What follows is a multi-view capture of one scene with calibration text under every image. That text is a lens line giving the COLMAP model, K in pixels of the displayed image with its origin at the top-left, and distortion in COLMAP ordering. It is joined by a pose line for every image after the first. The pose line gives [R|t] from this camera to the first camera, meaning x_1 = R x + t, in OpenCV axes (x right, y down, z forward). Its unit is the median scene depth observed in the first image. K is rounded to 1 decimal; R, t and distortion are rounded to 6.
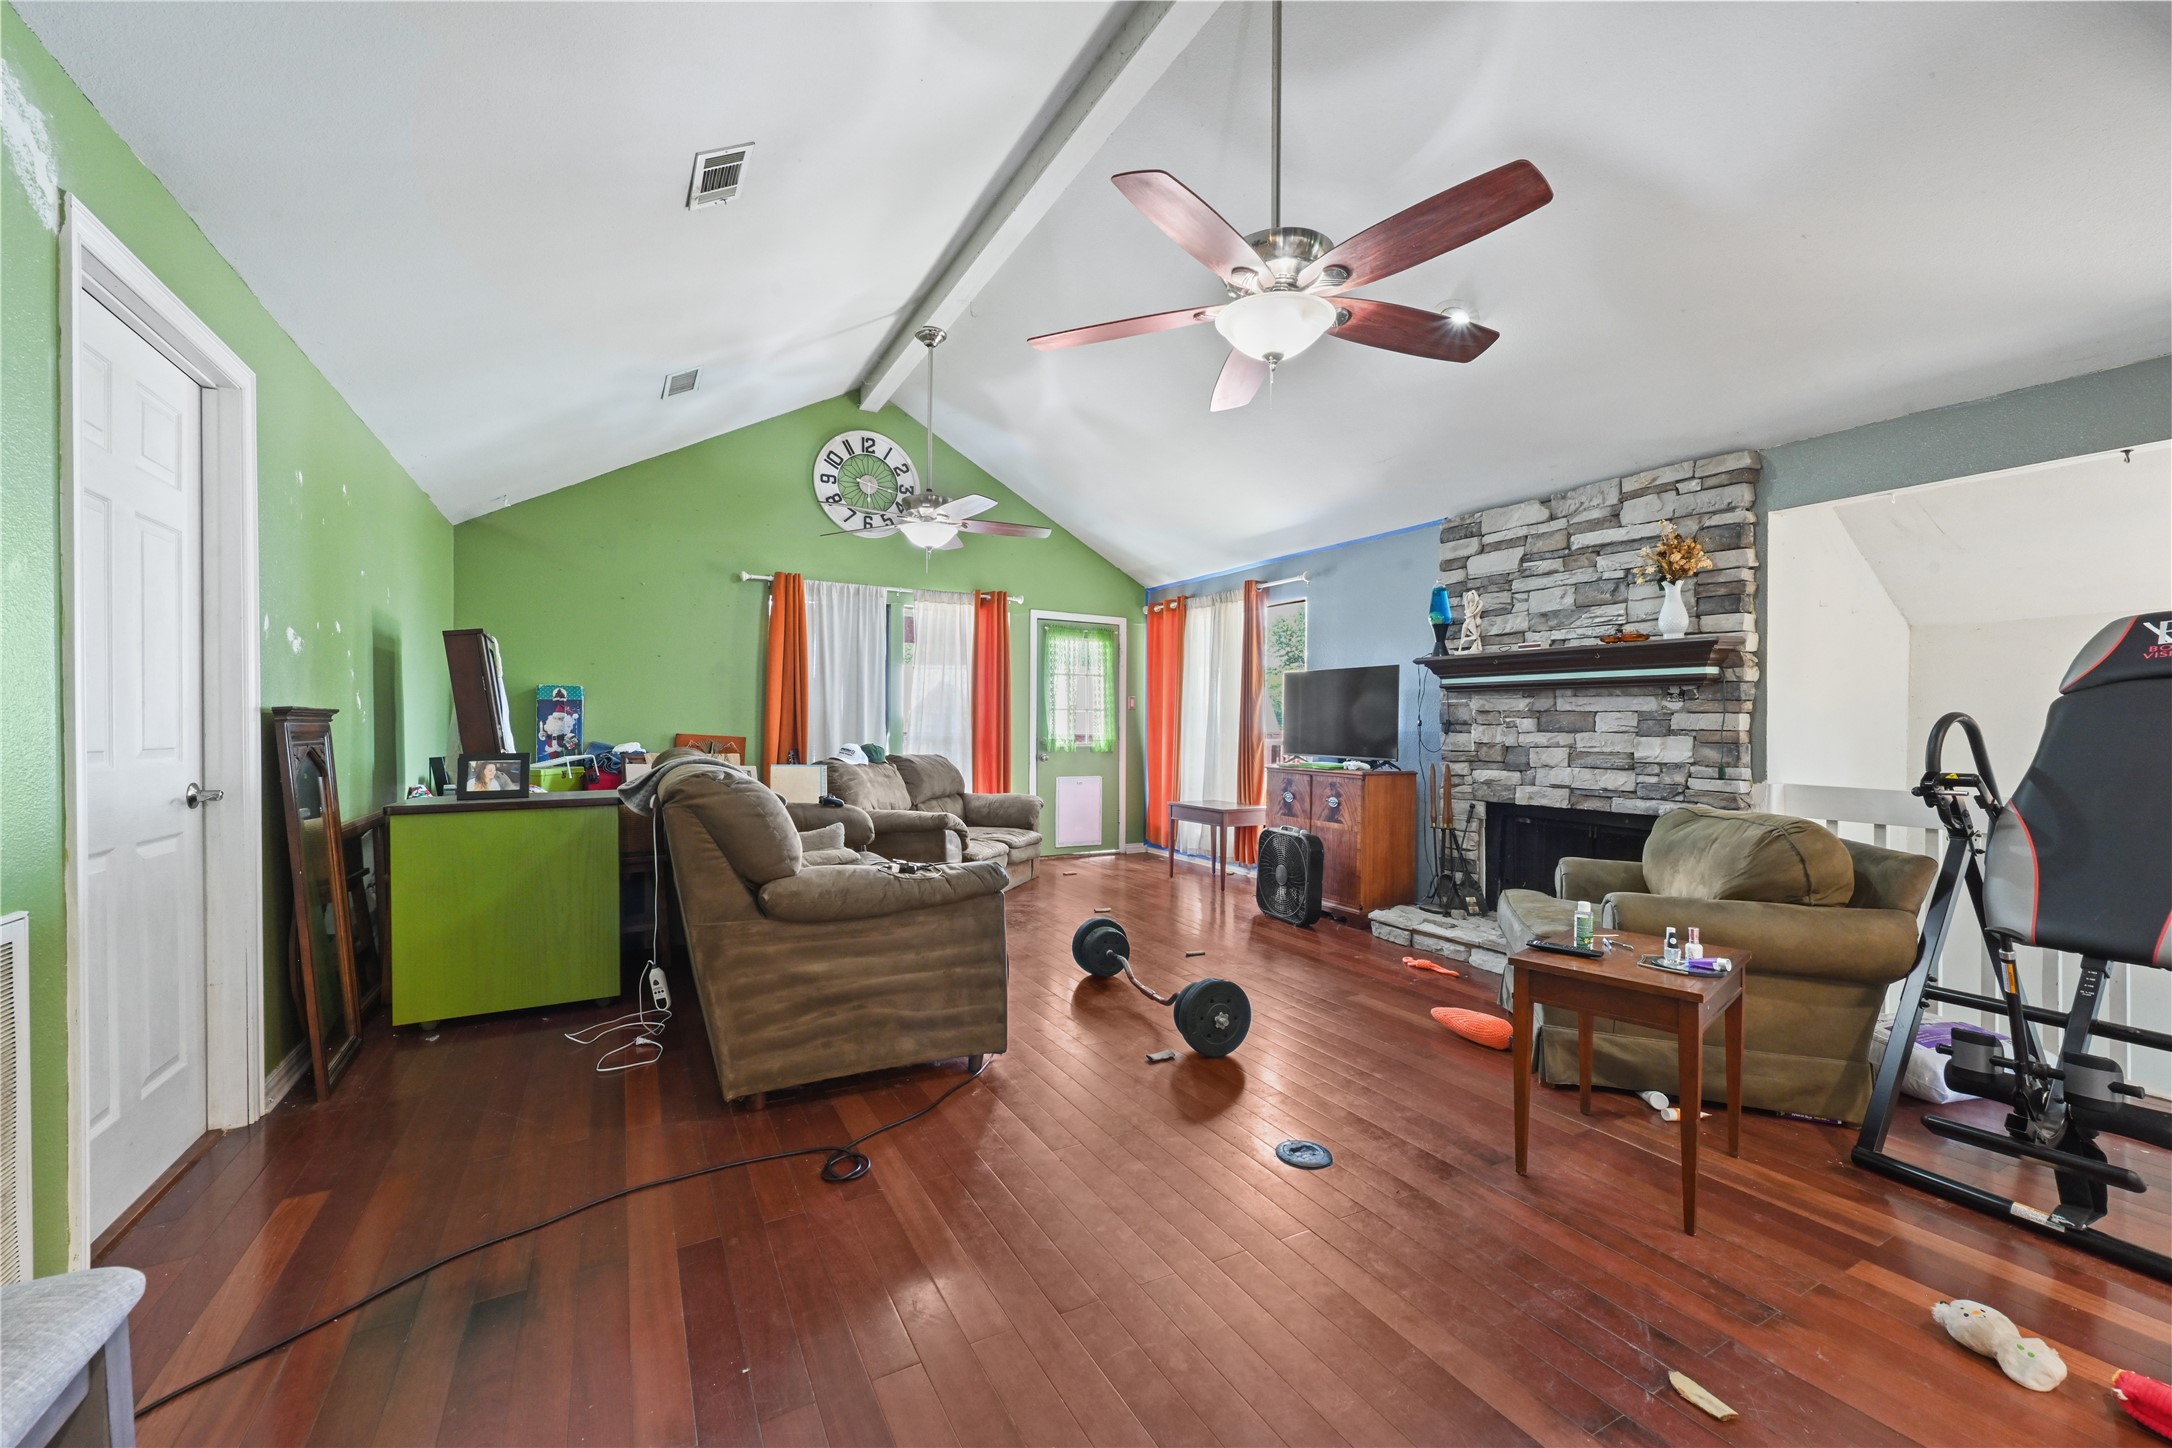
lens RADIAL K [[852.8, 0, 1089.2], [0, 852.8, 729.8], [0, 0, 1]] dist [-0.000600, 0.000016]
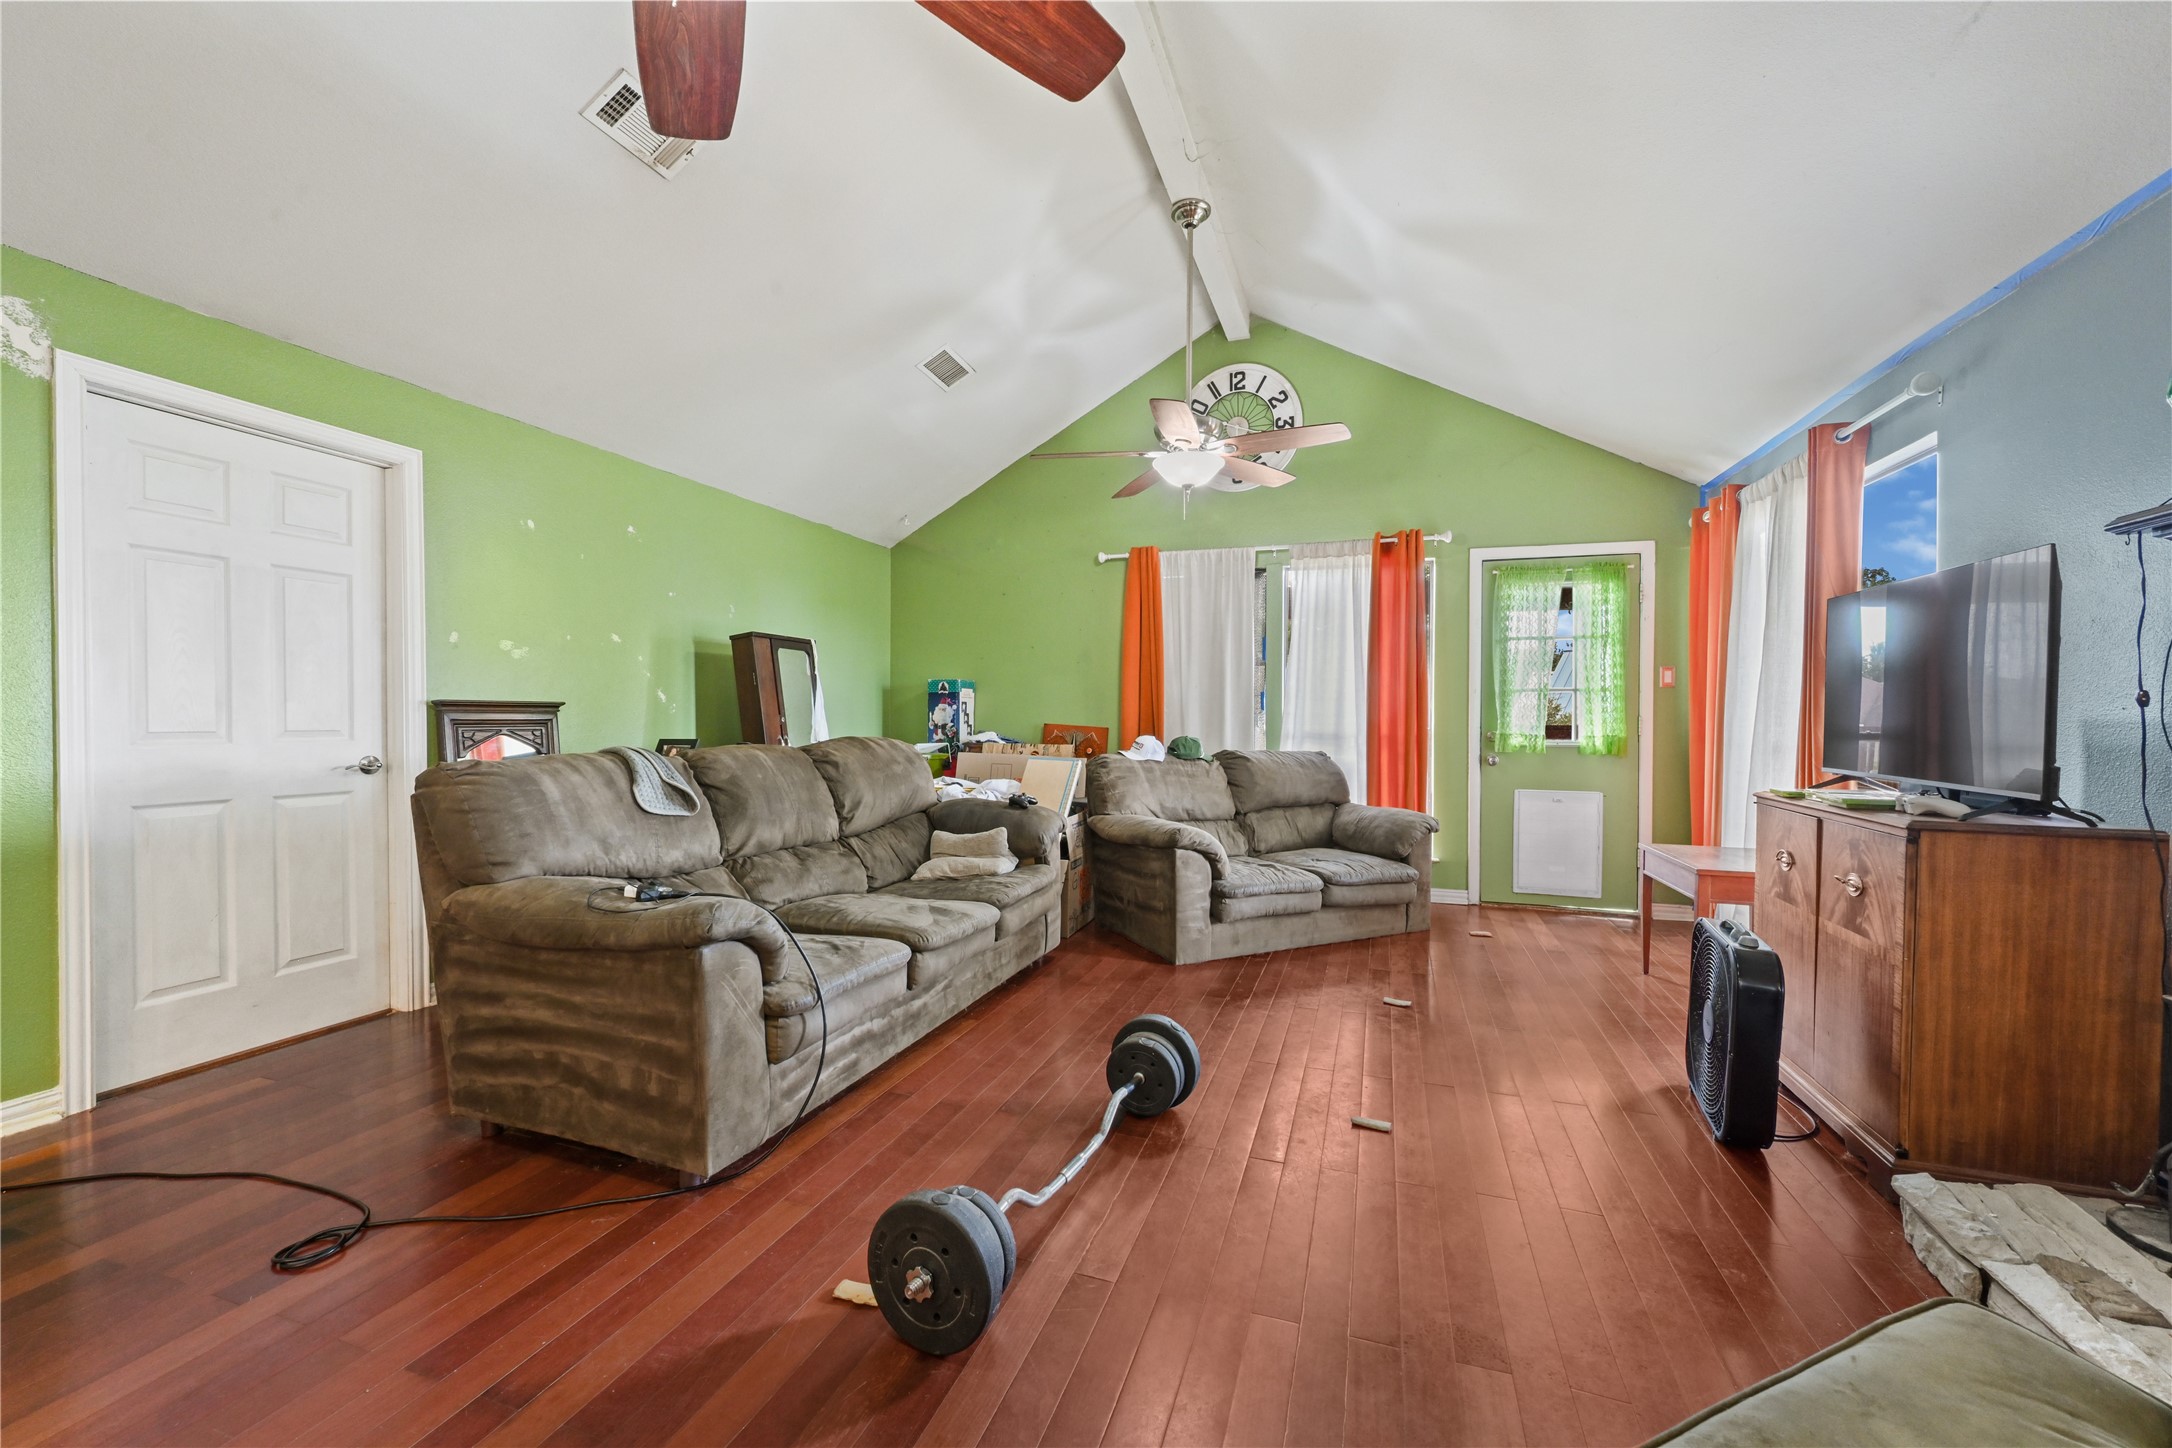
lens RADIAL K [[852.8, 0, 1086.7], [0, 852.8, 731.1], [0, 0, 1]] dist [-0.000600, 0.000016]
pose [[0.671478, 0.009269, -0.740967, 0.267801], [-0.001540, 0.999937, 0.011113, 0.001808], [0.741023, -0.006321, 0.671450, 0.326450]]
